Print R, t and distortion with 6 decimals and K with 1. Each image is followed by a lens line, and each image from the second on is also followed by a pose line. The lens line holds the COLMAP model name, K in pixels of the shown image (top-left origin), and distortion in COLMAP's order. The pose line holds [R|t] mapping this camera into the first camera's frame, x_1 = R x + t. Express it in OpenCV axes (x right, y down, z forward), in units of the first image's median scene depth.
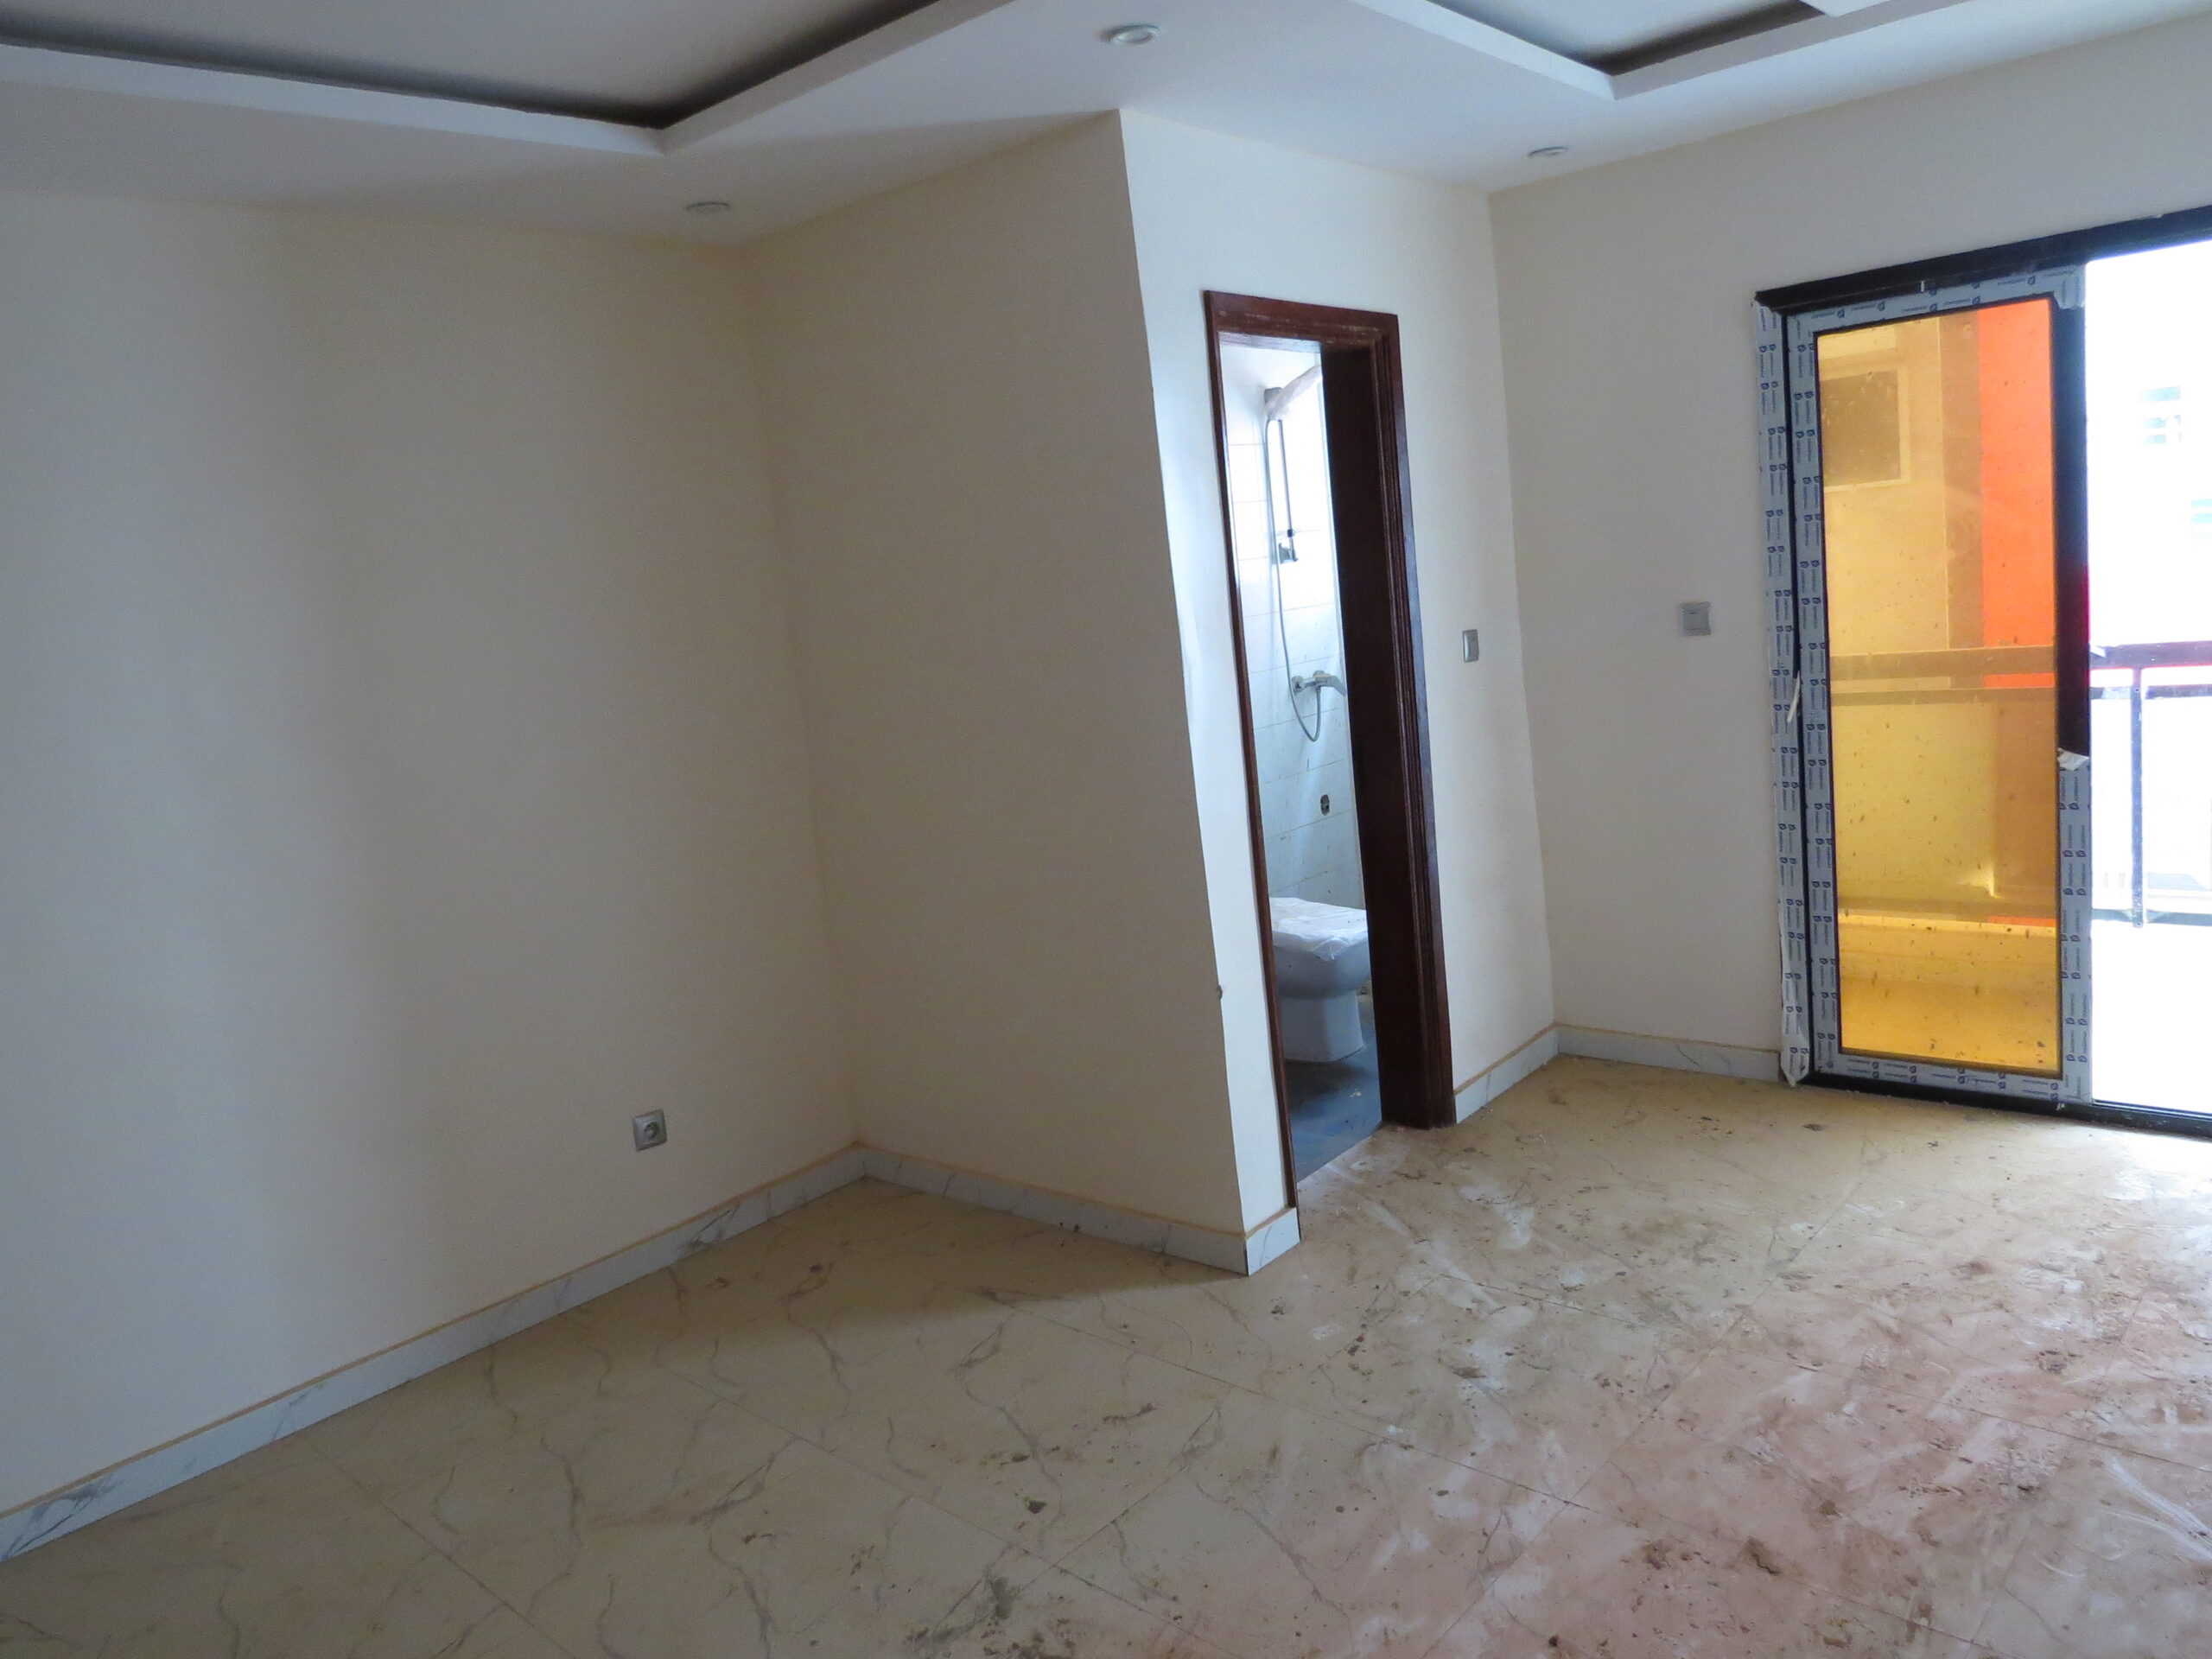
lens RADIAL K [[1572.4, 0, 1106.0], [0, 1572.4, 829.5], [0, 0, 1]] dist [-0.037931, 0.024798]
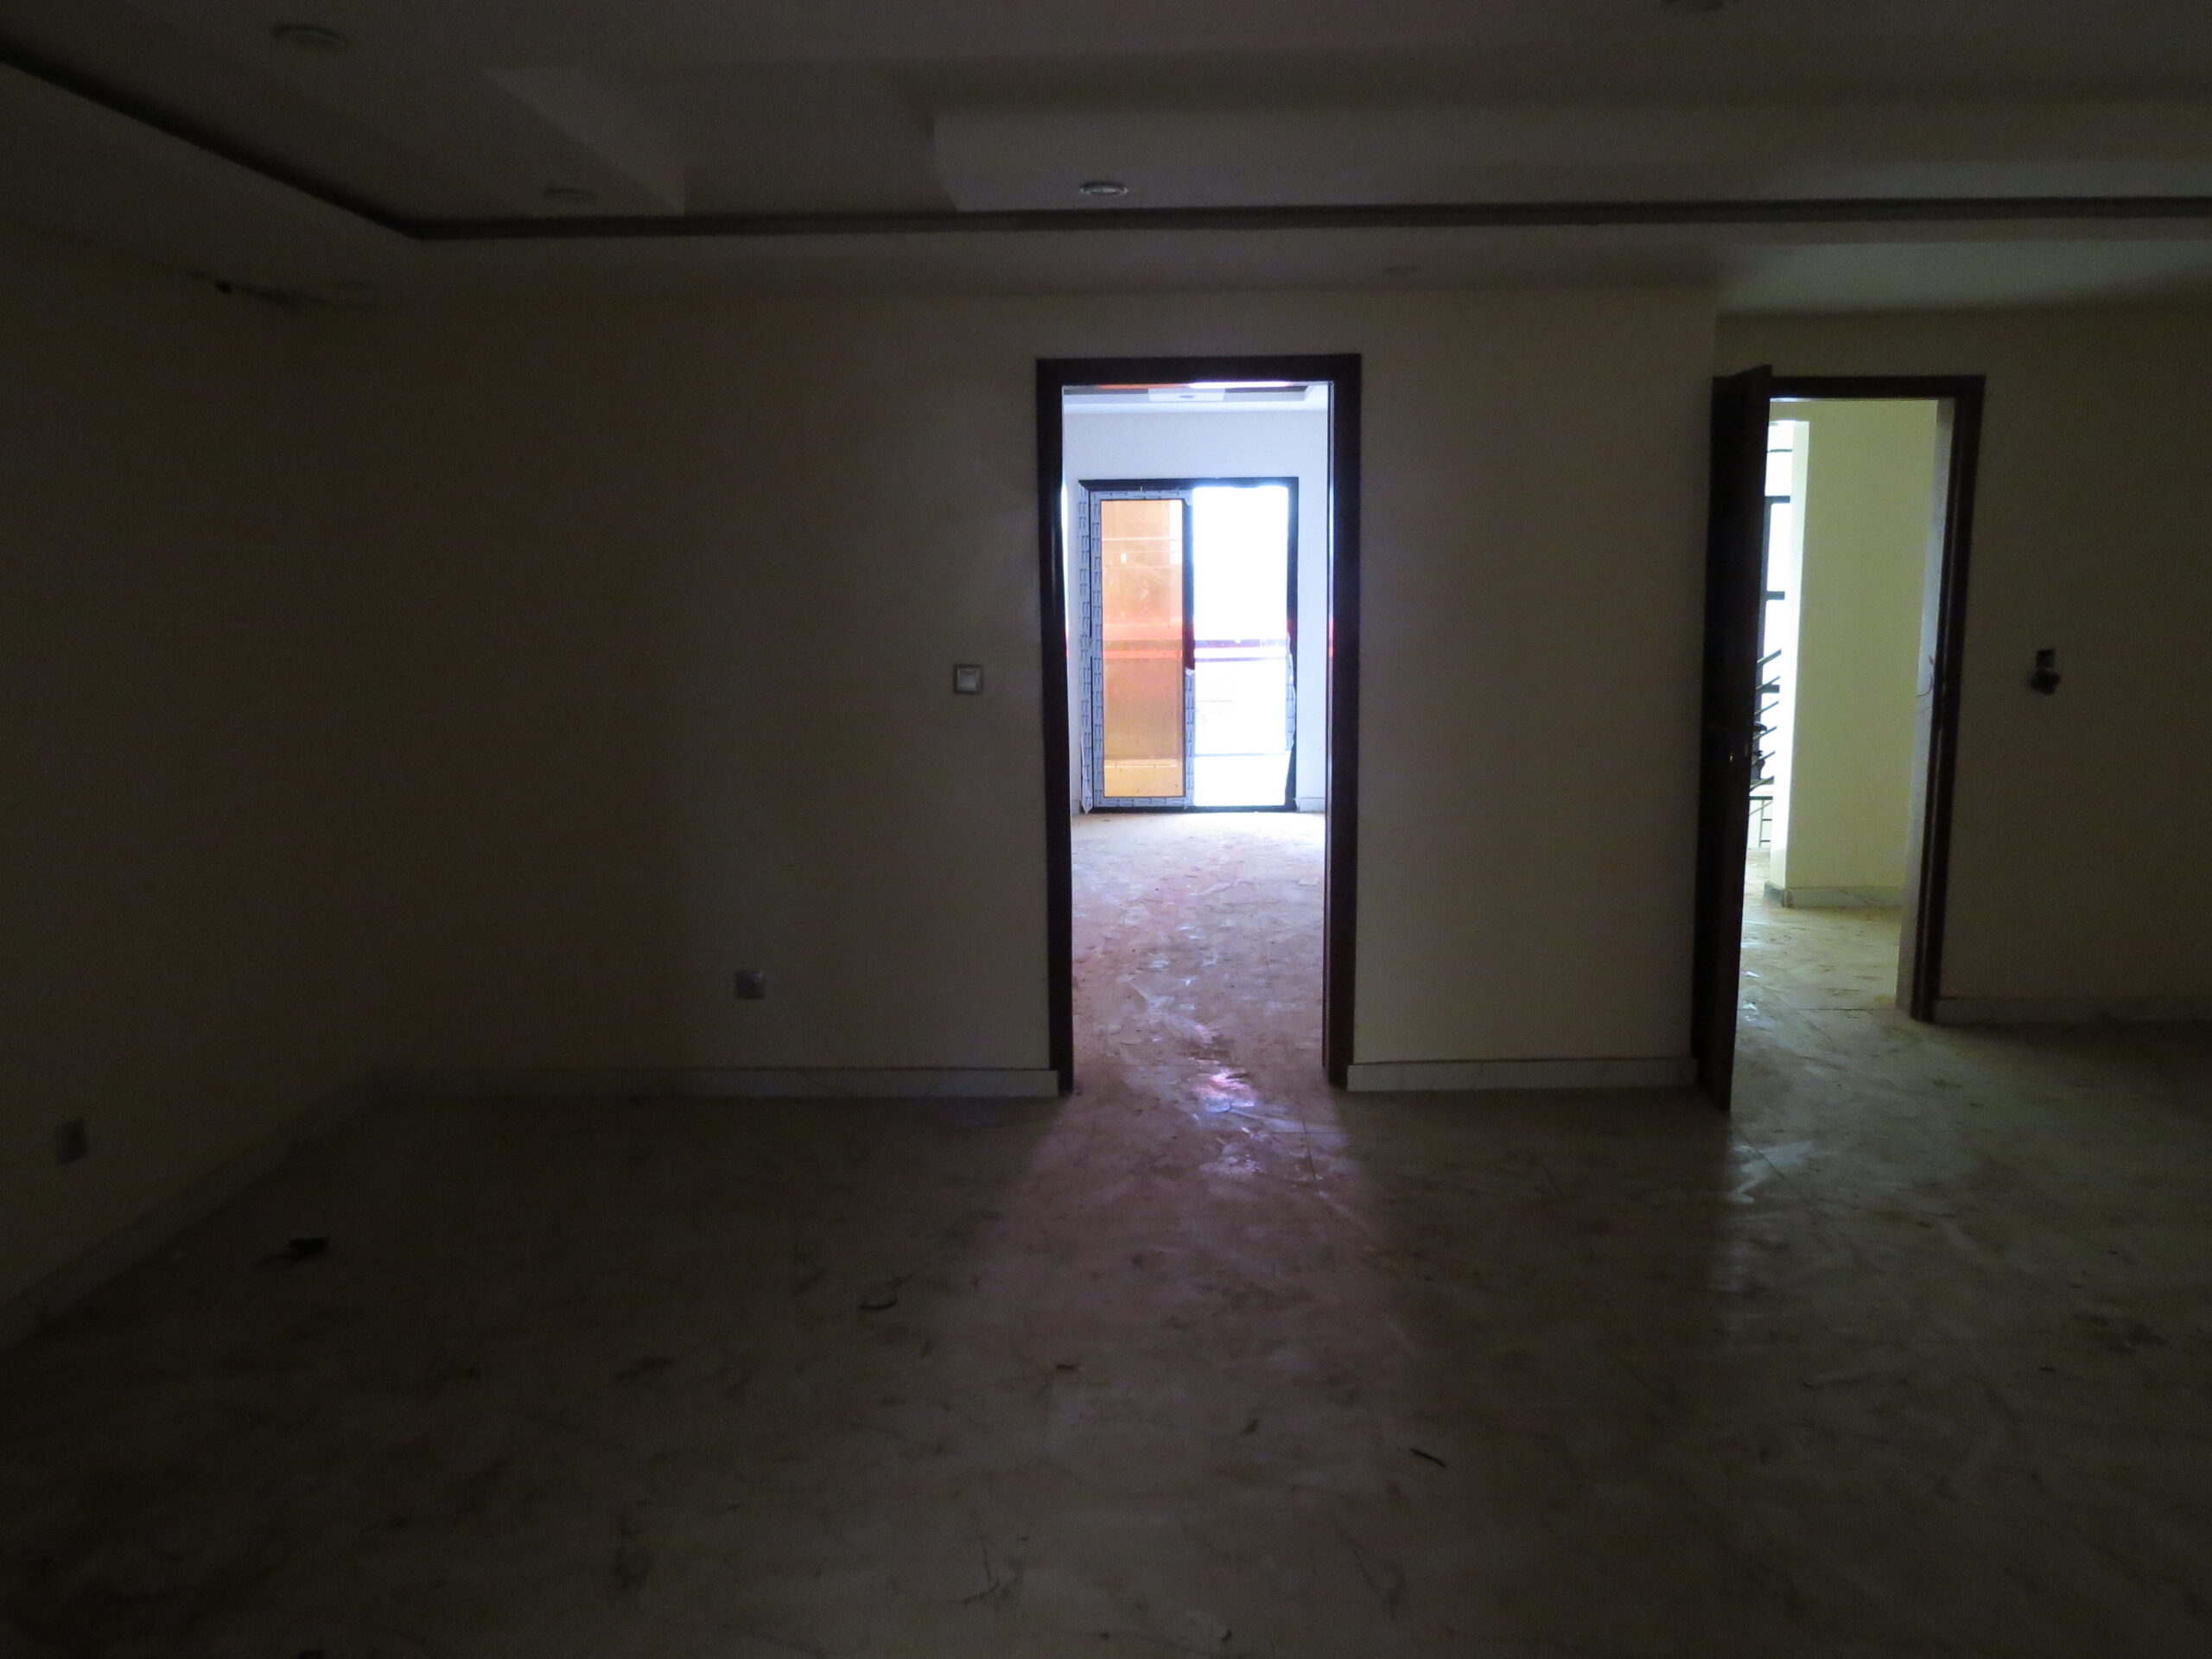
lens RADIAL K [[1578.5, 0, 1102.7], [0, 1578.5, 826.4], [0, 0, 1]] dist [-0.033314, 0.022602]
pose [[0.762209, -0.006678, 0.647297, -1.249333], [0.036996, 0.998762, -0.033260, 0.305372], [-0.646273, 0.049299, 0.761512, -0.954078]]
